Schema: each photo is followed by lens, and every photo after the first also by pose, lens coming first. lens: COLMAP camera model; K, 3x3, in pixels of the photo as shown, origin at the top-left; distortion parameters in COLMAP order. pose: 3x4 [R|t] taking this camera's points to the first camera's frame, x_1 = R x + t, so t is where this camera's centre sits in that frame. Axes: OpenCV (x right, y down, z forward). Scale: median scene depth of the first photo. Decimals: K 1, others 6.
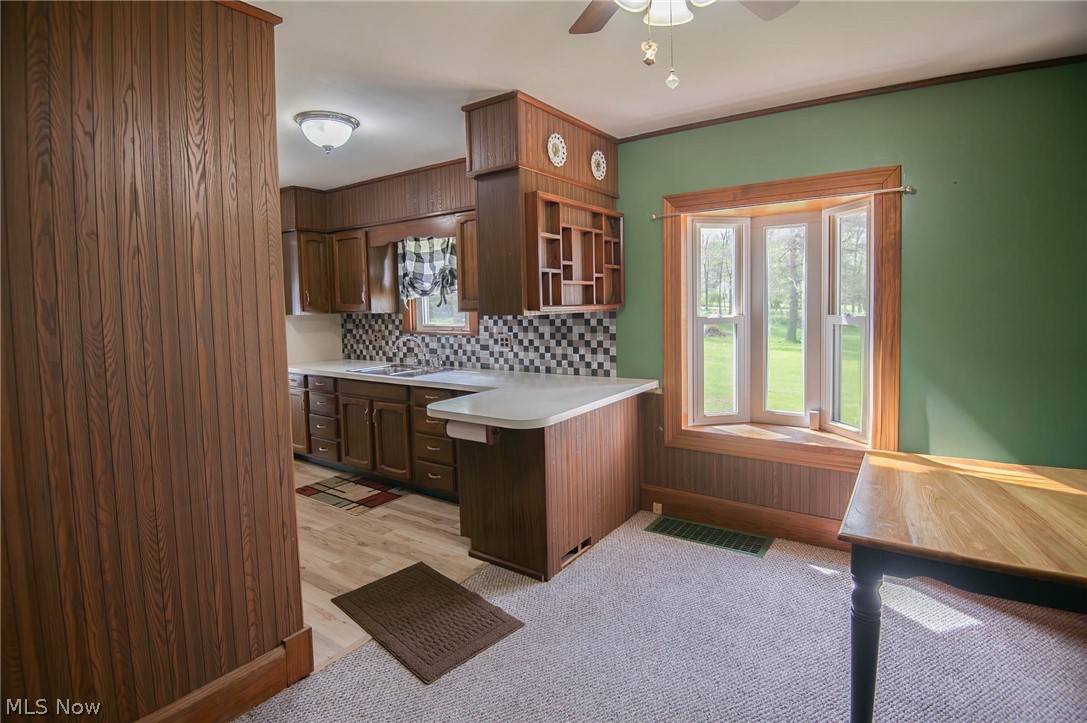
lens RADIAL K [[534.4, 0, 558.4], [0, 534.4, 332.9], [0, 0, 1]] dist [0.000914, -0.031520]
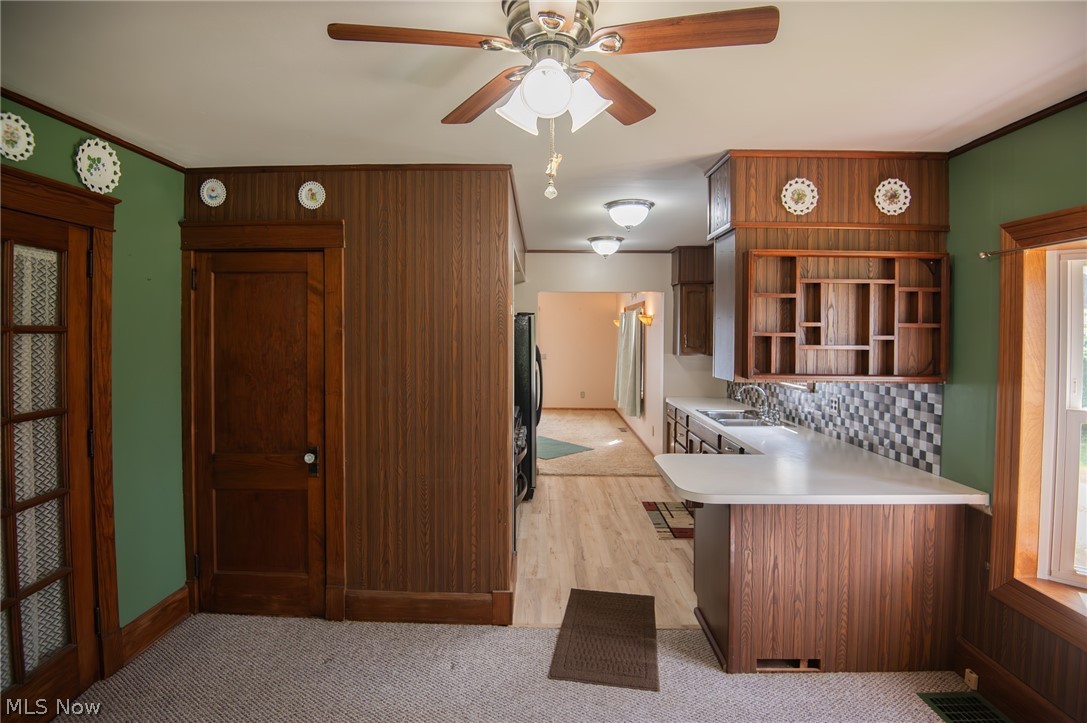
lens RADIAL K [[514.0, 0, 525.7], [0, 514.0, 337.8], [0, 0, 1]] dist [-0.042503, 0.000290]
pose [[0.537862, 0.036971, -0.842222, 0.305770], [-0.071849, 0.997413, -0.002101, -0.051484], [0.839966, 0.061643, 0.539127, 0.127511]]
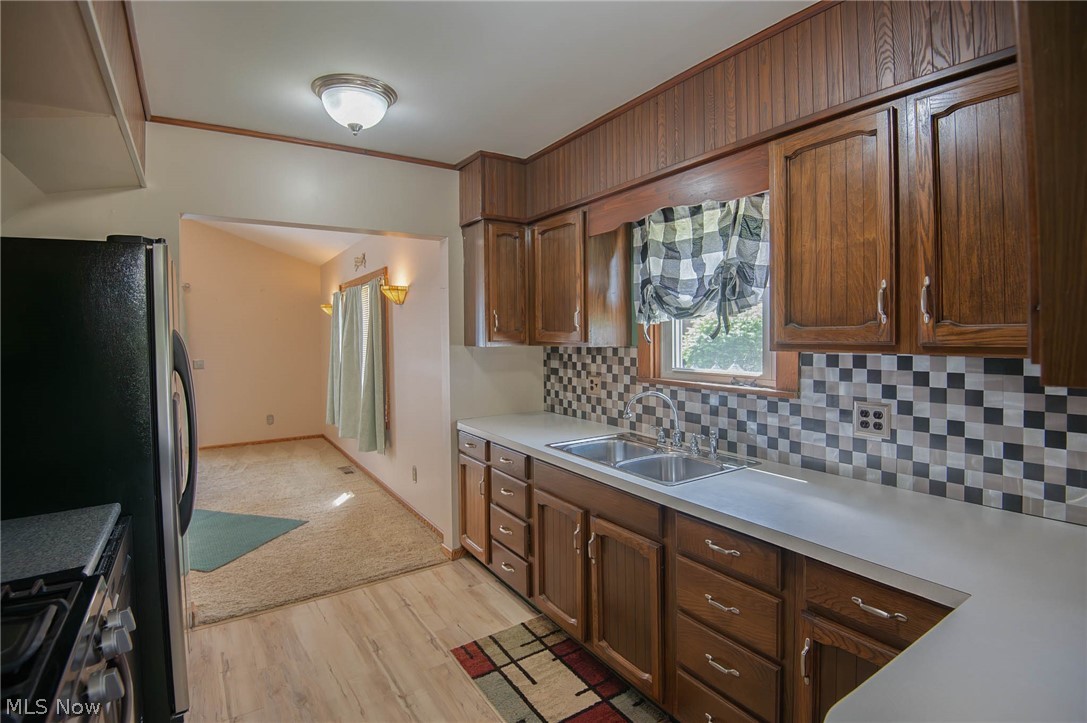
lens RADIAL K [[534.4, 0, 558.4], [0, 534.4, 332.9], [0, 0, 1]] dist [0.000914, -0.031520]
pose [[0.931784, 0.011408, -0.362834, -0.177658], [-0.030293, 0.998463, -0.046402, -0.025807], [0.361747, 0.054228, 0.930698, 0.464808]]
